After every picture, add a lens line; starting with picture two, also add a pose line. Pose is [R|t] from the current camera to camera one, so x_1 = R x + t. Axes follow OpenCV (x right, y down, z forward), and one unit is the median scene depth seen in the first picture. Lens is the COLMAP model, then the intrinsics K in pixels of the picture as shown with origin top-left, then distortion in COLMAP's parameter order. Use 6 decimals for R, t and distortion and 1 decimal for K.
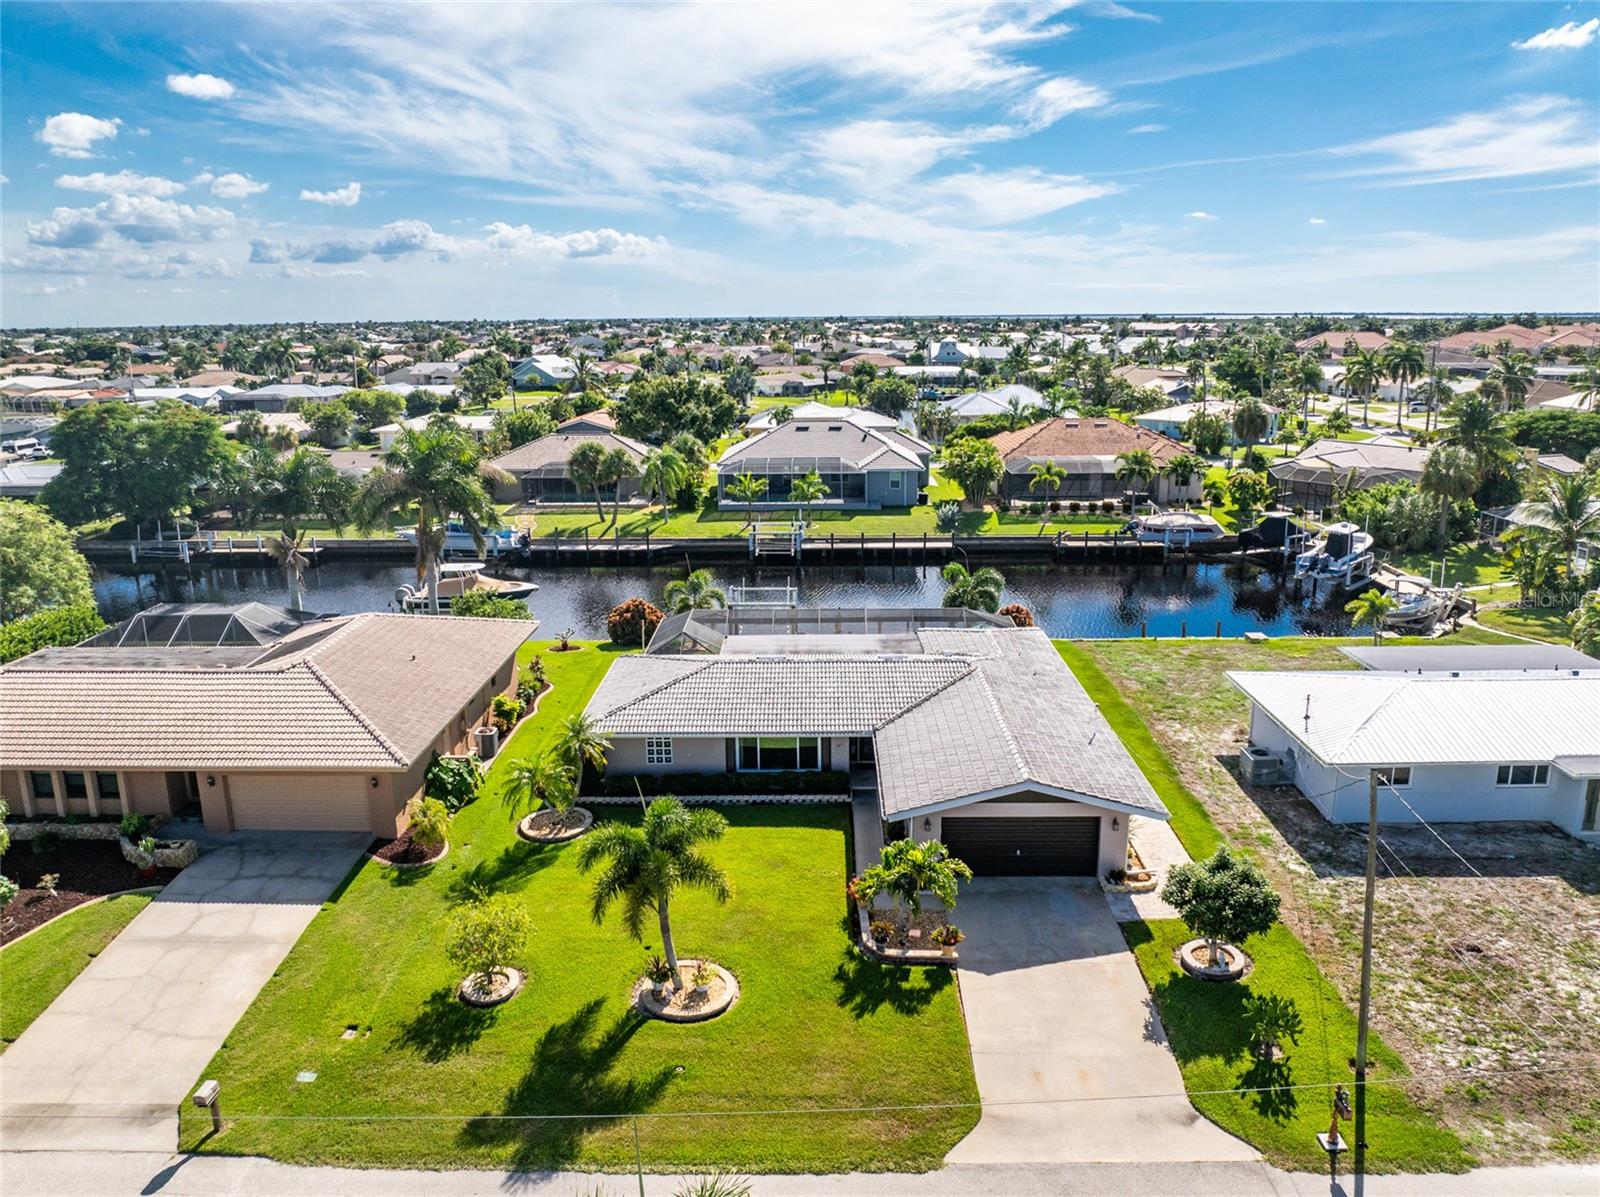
lens RADIAL K [[1144.4, 0, 800.0], [0, 1144.4, 598.5], [0, 0, 1]] dist [-0.063823, 0.034780]
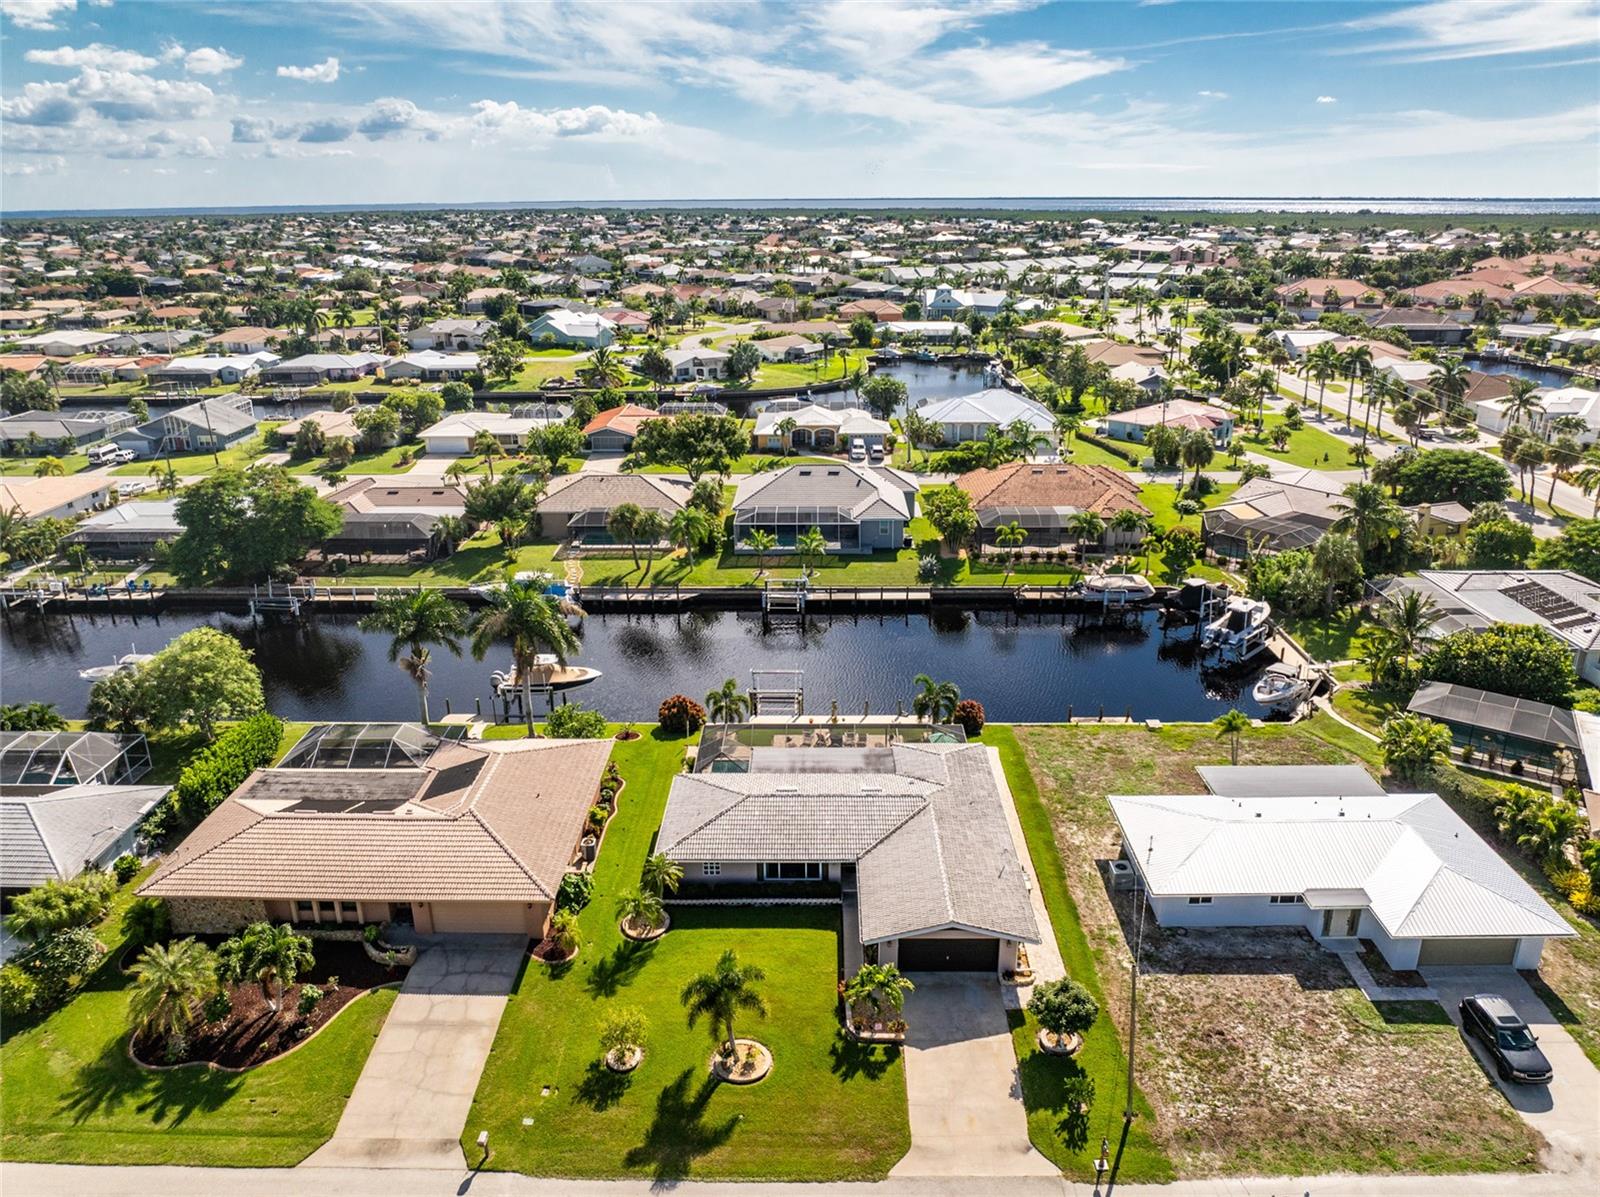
lens RADIAL K [[1136.0, 0, 800.0], [0, 1136.0, 598.5], [0, 0, 1]] dist [-0.047467, 0.000767]
pose [[0.999999, 0.001296, 0.000834, -0.013951], [-0.001373, 0.994858, 0.101274, -0.446693], [-0.000699, -0.101275, 0.994858, -0.521628]]
